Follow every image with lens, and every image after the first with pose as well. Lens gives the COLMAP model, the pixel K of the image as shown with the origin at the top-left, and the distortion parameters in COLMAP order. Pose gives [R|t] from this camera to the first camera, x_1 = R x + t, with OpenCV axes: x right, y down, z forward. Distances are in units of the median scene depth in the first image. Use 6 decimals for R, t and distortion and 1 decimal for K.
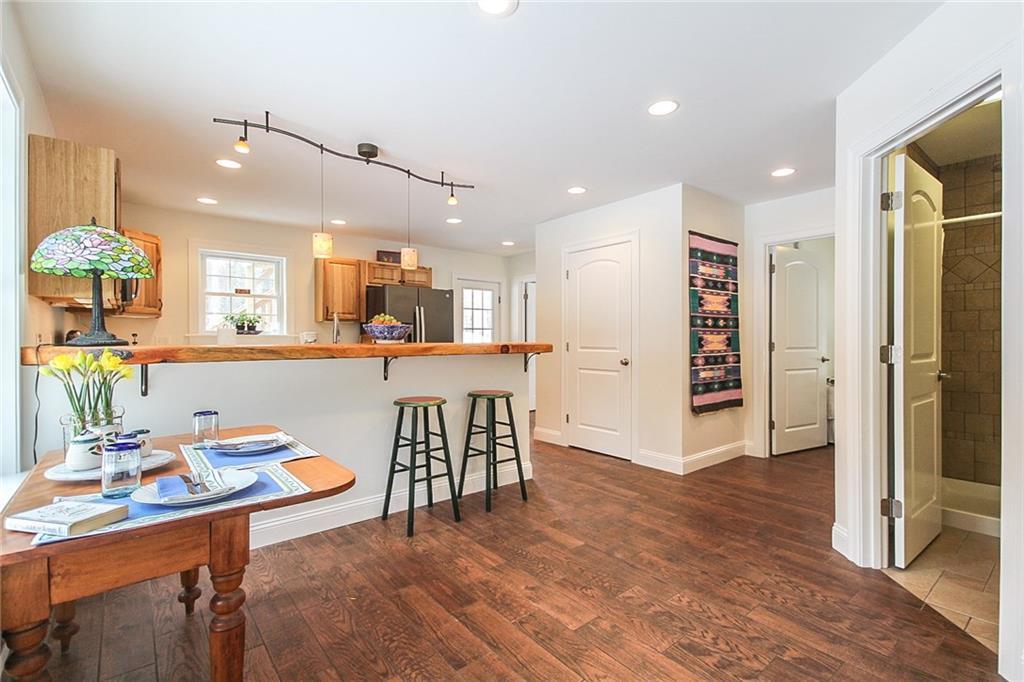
lens RADIAL K [[474.0, 0, 514.9], [0, 474.0, 340.1], [0, 0, 1]] dist [0.001187, -0.000036]
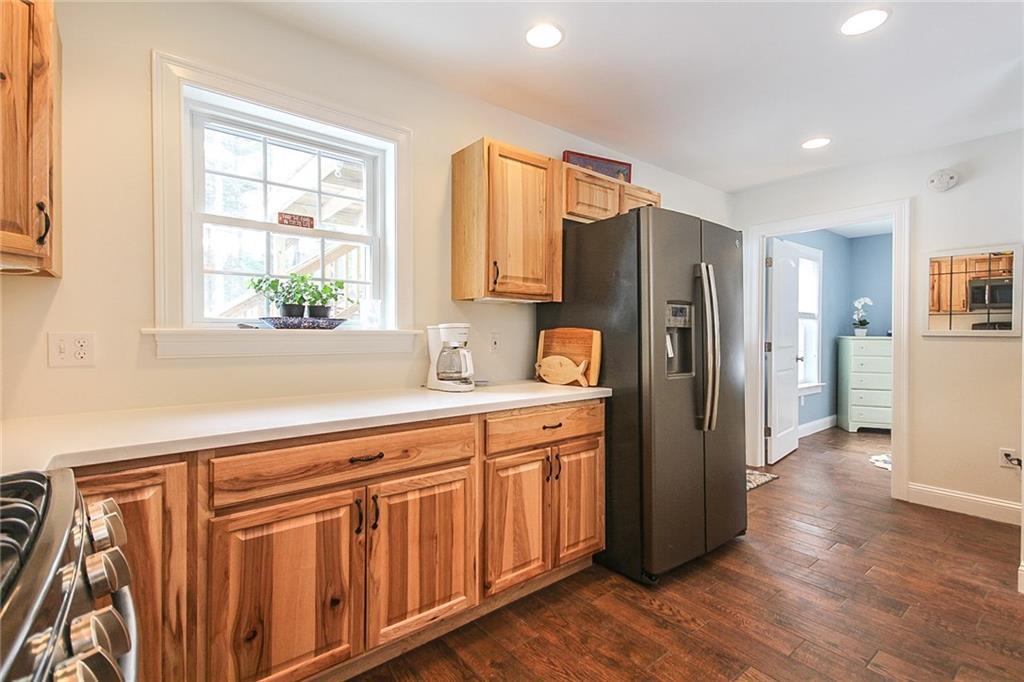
lens RADIAL K [[474.0, 0, 509.0], [0, 474.0, 339.2], [0, 0, 1]] dist [0.001187, -0.000036]
pose [[0.999967, 0.003133, -0.007442, -0.393064], [-0.003065, 0.999955, 0.009015, -0.006989], [0.007470, -0.008992, 0.999932, 0.605079]]
